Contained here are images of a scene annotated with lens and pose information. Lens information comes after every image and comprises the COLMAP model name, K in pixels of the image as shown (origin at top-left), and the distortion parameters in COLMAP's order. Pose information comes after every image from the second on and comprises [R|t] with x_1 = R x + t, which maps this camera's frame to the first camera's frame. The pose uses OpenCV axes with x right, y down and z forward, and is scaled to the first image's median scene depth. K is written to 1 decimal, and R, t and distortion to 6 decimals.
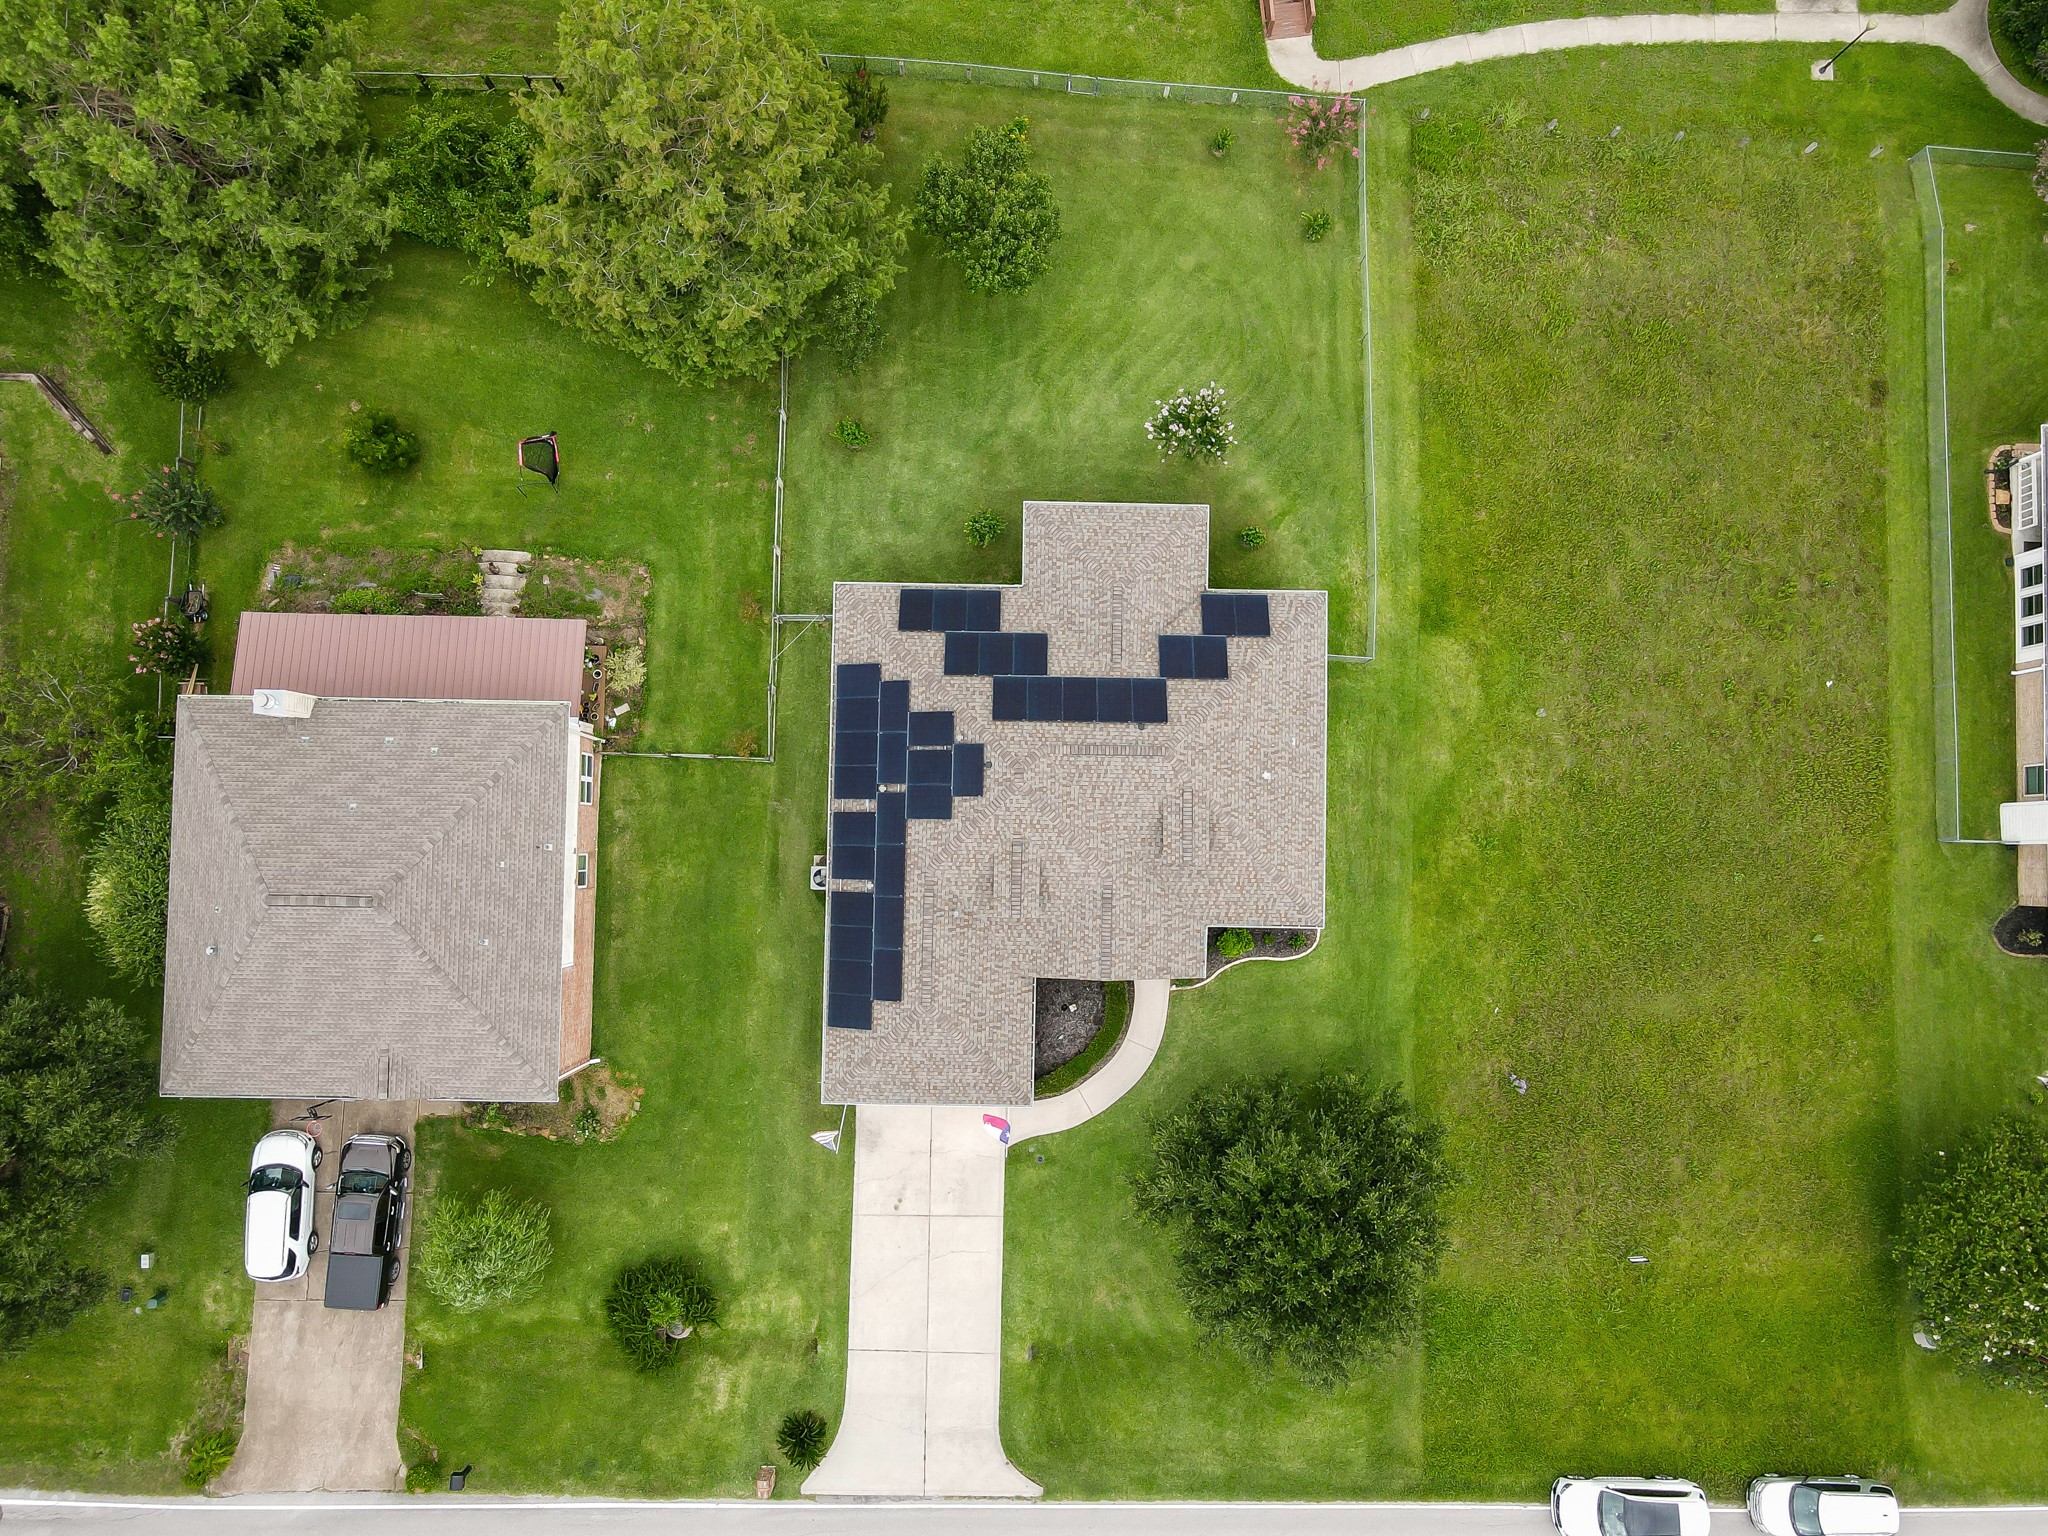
lens RADIAL K [[1494.6, 0, 1024.0], [0, 1494.6, 768.0], [0, 0, 1]] dist [0.011219, 0.008548]
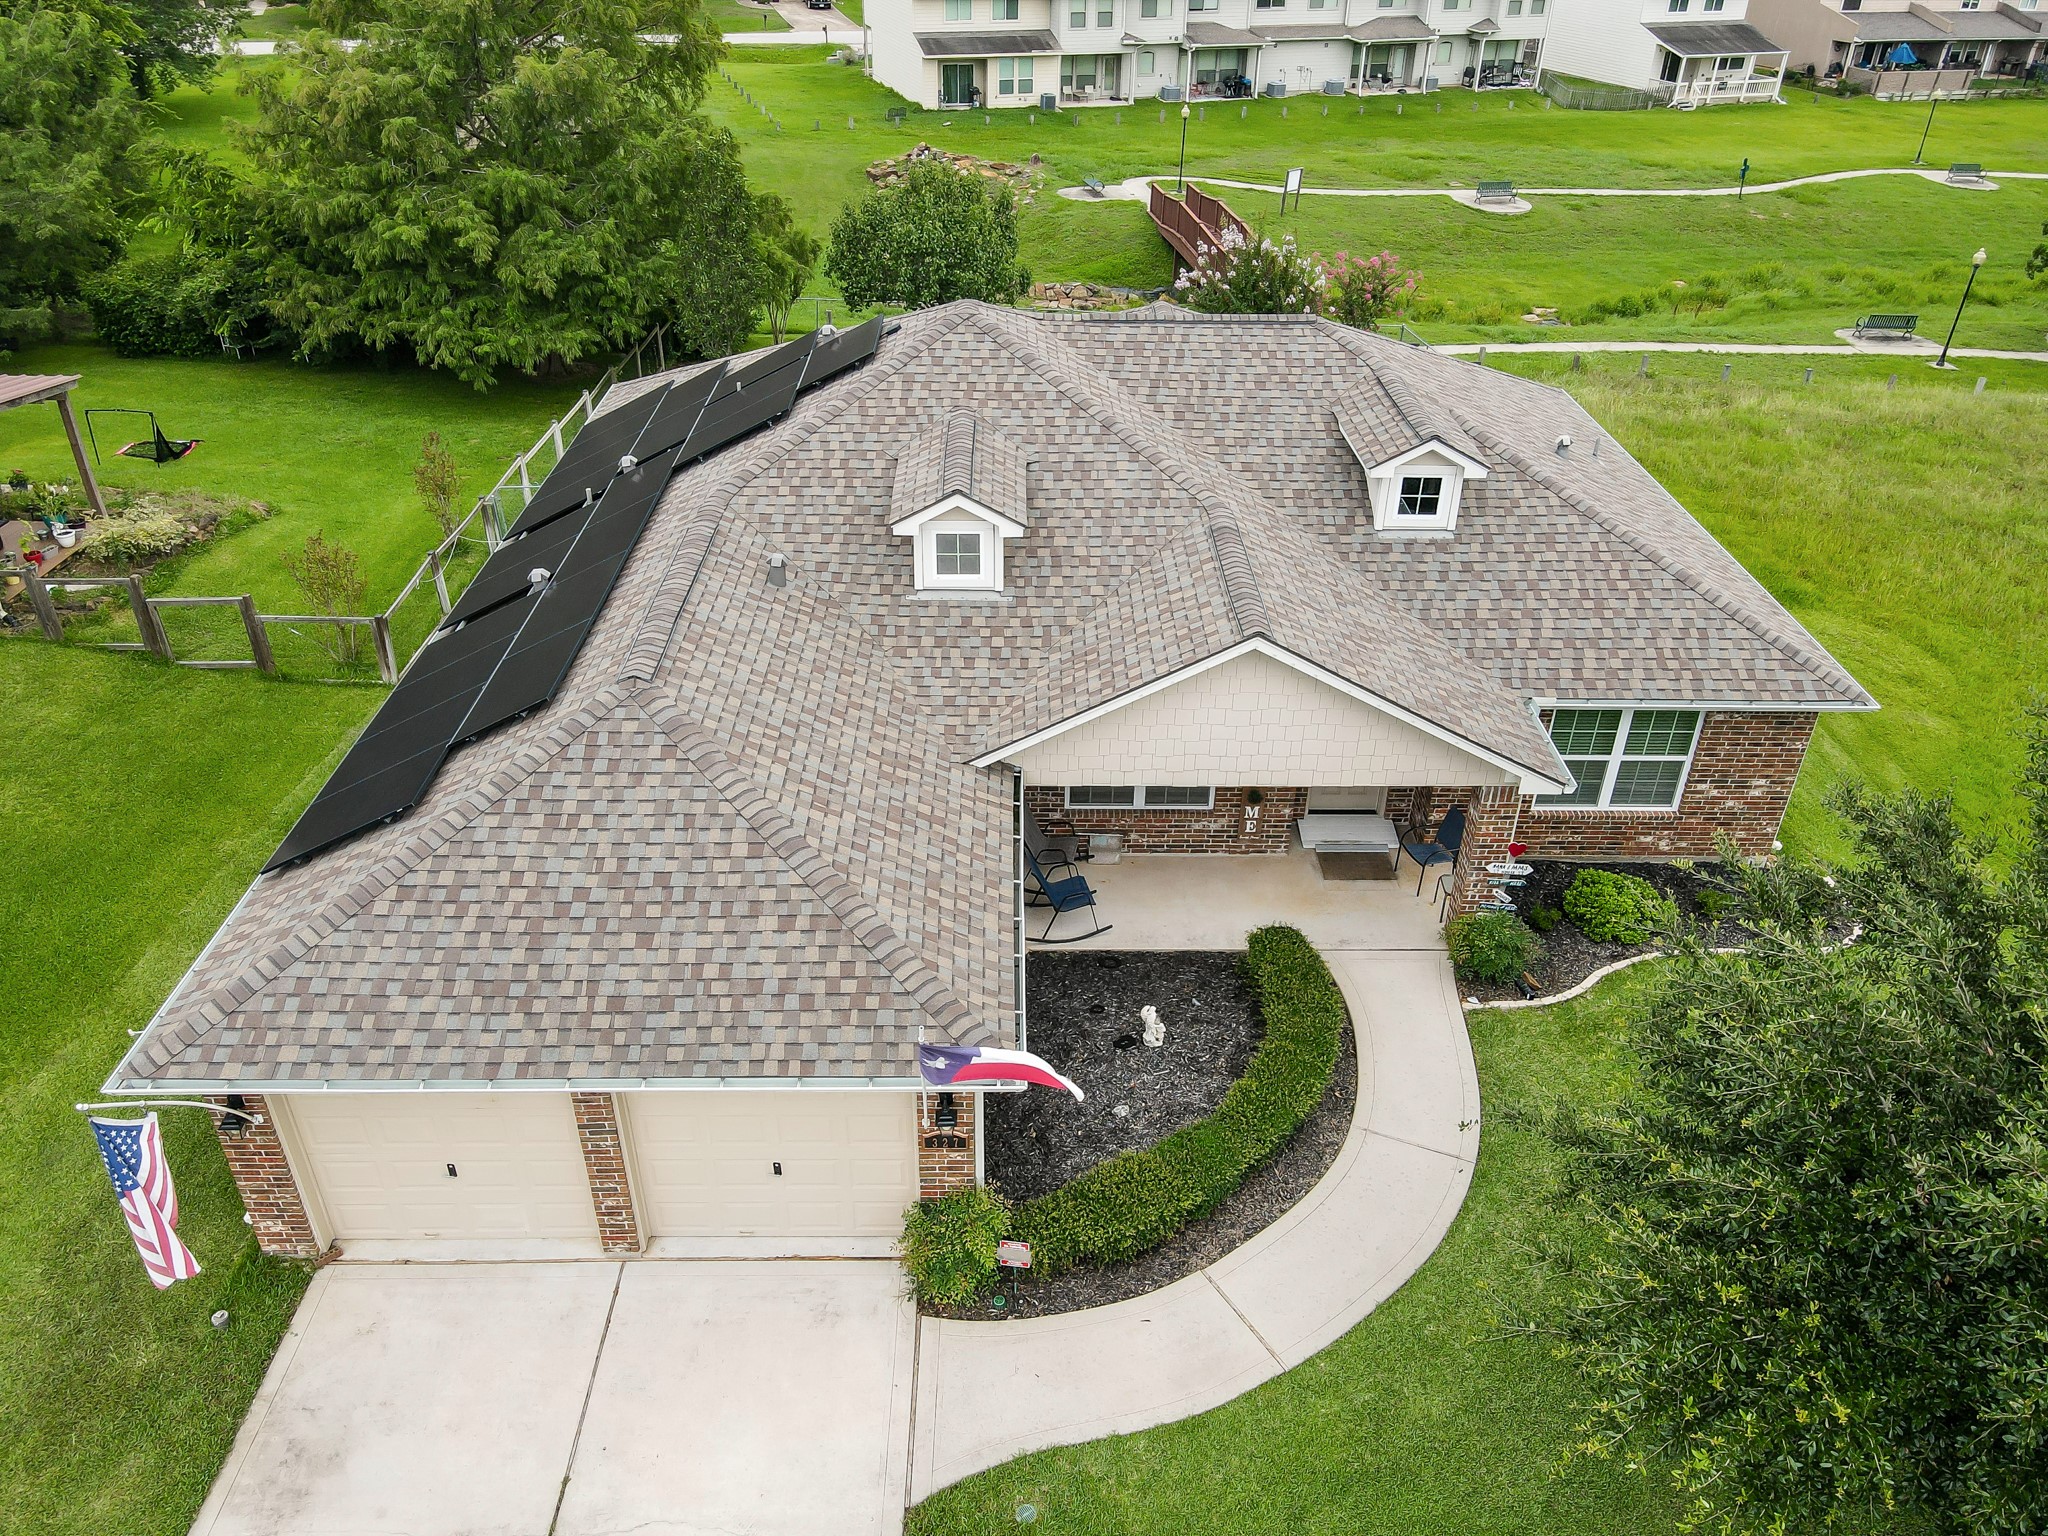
lens RADIAL K [[1494.6, 0, 1024.0], [0, 1494.6, 768.0], [0, 0, 1]] dist [0.011219, 0.008548]
pose [[0.999688, -0.013224, 0.021188, 0.001615], [0.024945, 0.571000, -0.820571, 0.385070], [-0.001247, 0.820843, 0.571152, 0.819165]]
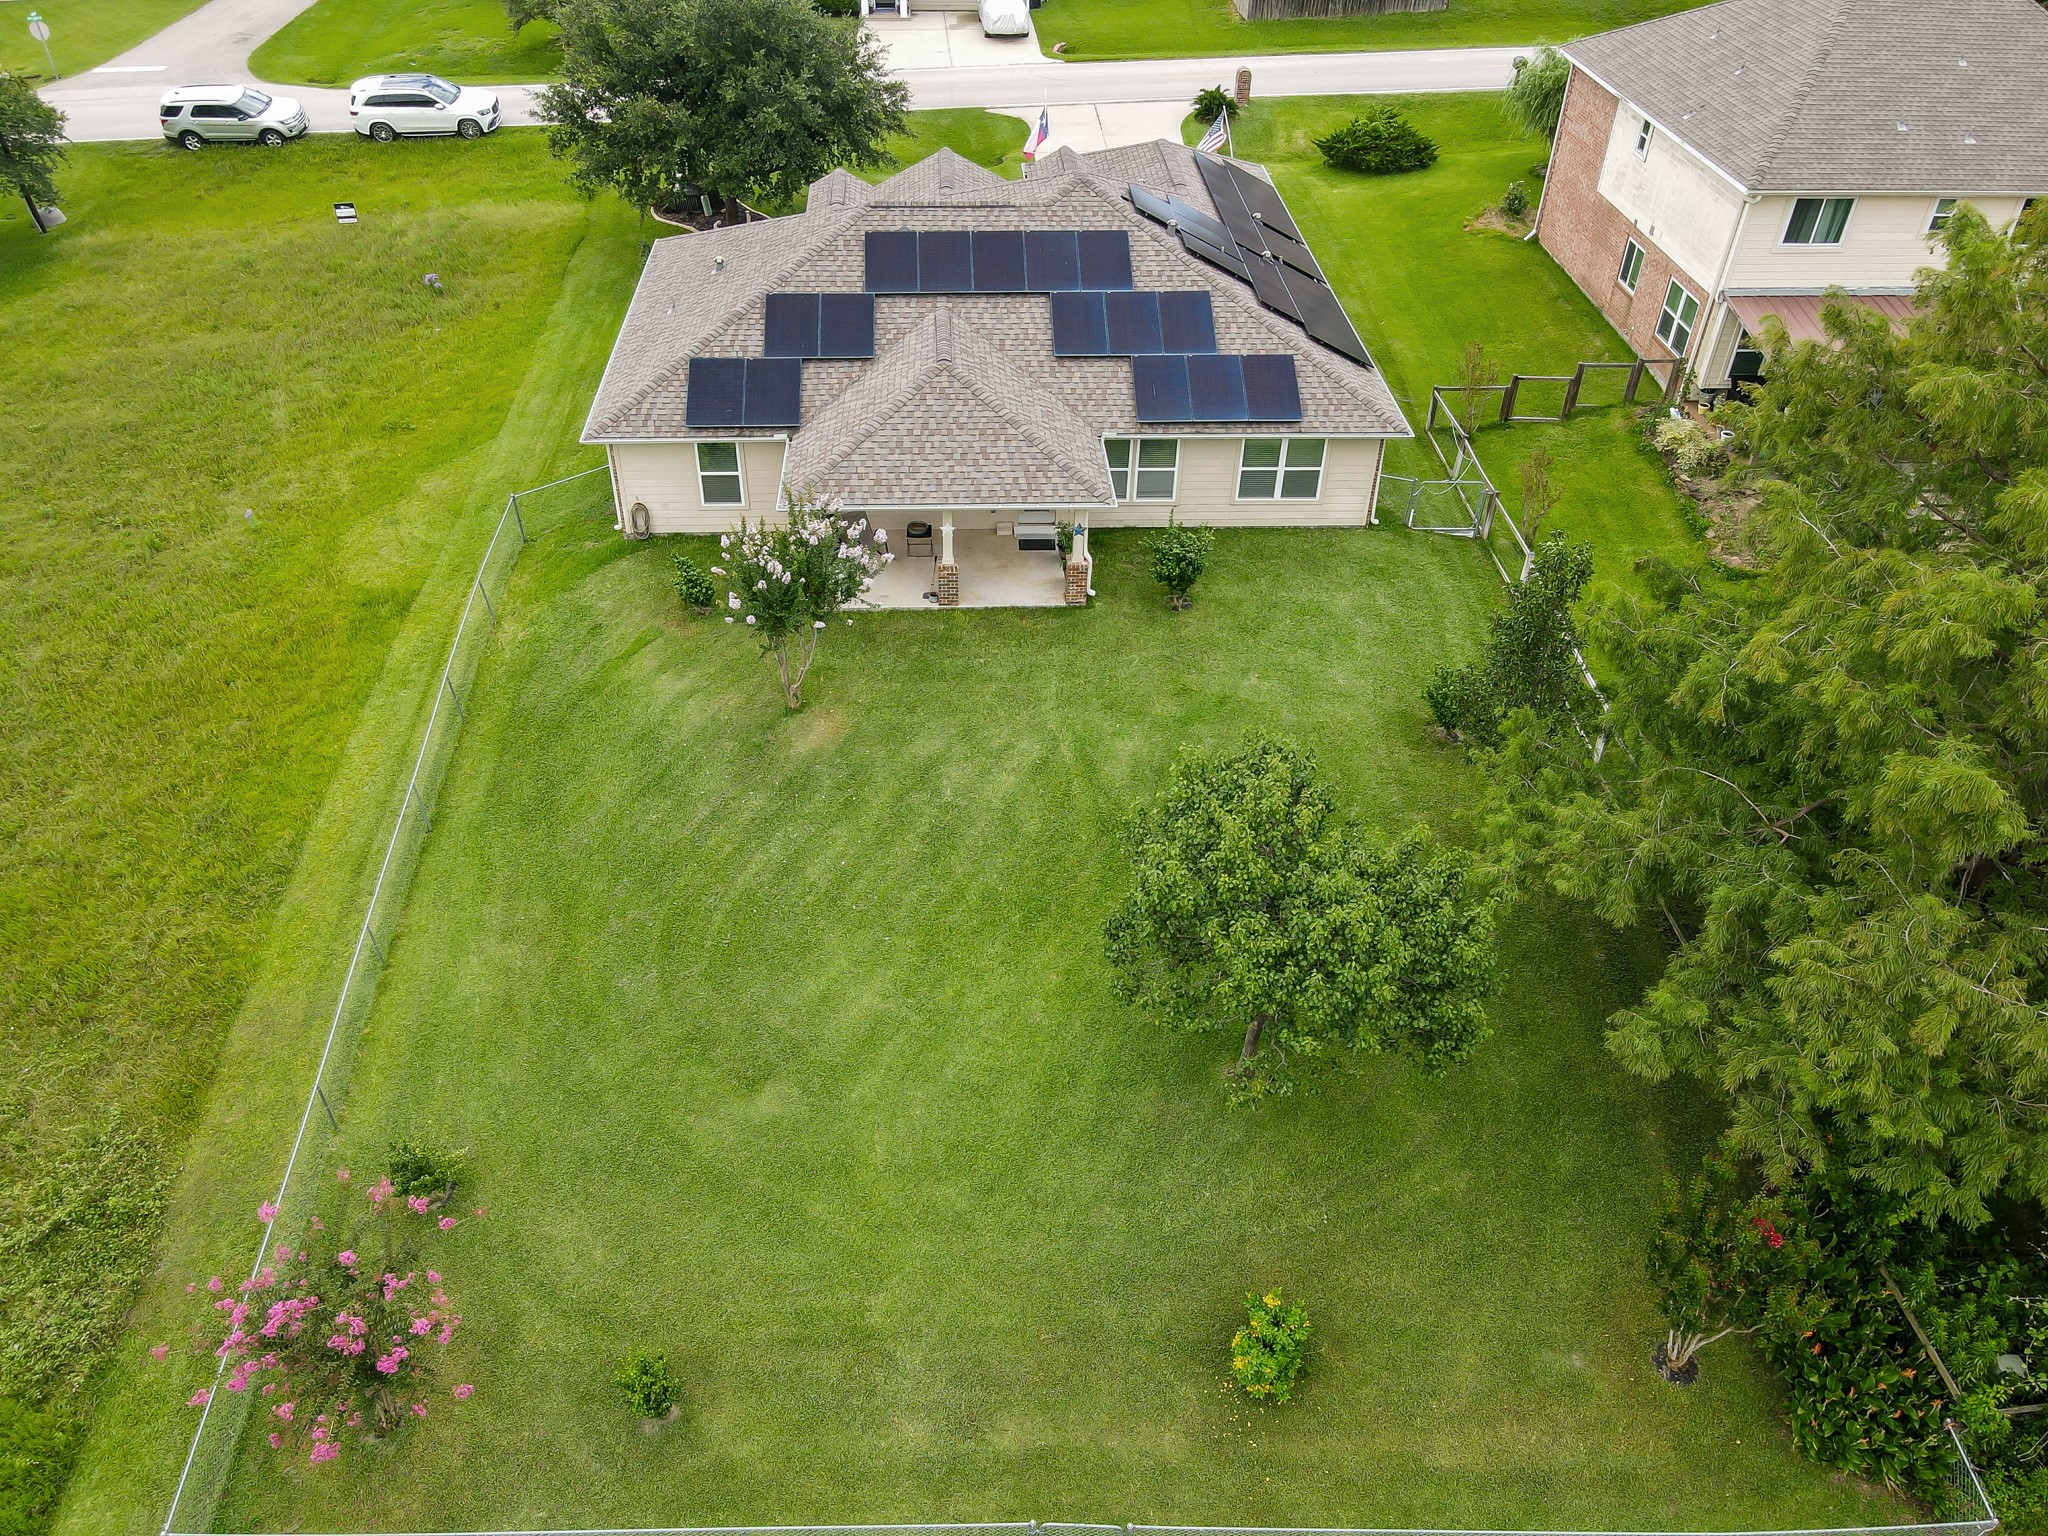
lens RADIAL K [[1494.6, 0, 1024.0], [0, 1494.6, 768.0], [0, 0, 1]] dist [0.011219, 0.008548]
pose [[-0.997373, 0.025211, -0.067914, 0.073910], [-0.069575, -0.594512, 0.801071, -0.680226], [-0.020179, 0.803691, 0.594704, 0.764544]]
